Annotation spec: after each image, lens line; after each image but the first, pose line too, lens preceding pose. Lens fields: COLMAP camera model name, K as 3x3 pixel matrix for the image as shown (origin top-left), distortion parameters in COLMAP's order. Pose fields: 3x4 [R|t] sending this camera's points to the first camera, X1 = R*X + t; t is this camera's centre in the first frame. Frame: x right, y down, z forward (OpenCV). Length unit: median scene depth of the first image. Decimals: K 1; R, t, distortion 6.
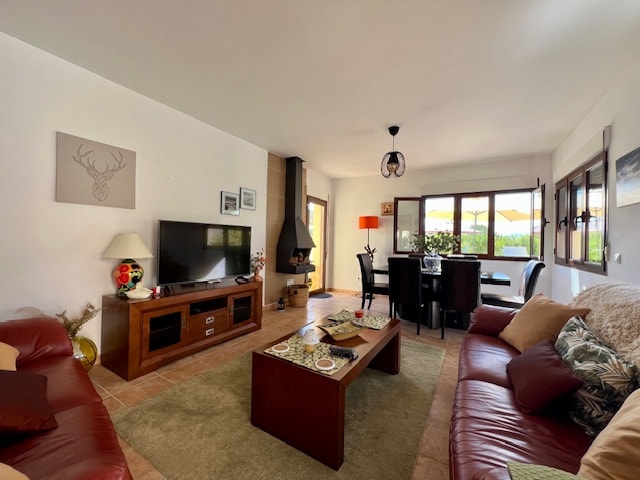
lens RADIAL K [[259.0, 0, 318.7], [0, 259.0, 242.1], [0, 0, 1]] dist [0.000211, 0.000060]
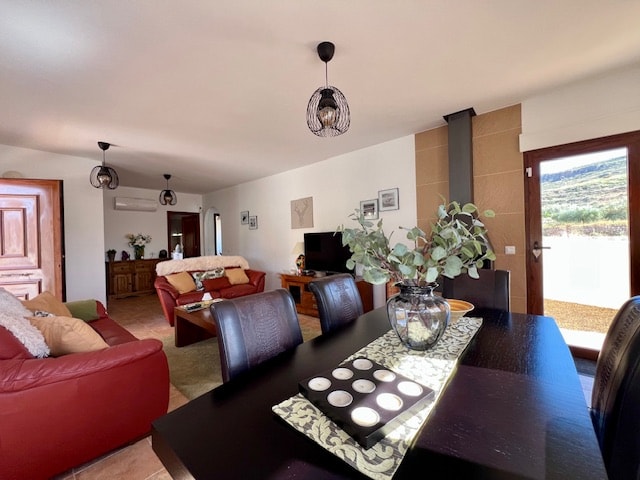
lens RADIAL K [[259.0, 0, 321.8], [0, 259.0, 242.2], [0, 0, 1]] dist [0.000211, 0.000060]
pose [[-0.161354, -0.011001, -0.986835, 0.757479], [0.017898, 0.999741, -0.014072, 0.001414], [0.986734, -0.019933, -0.161115, 0.950393]]
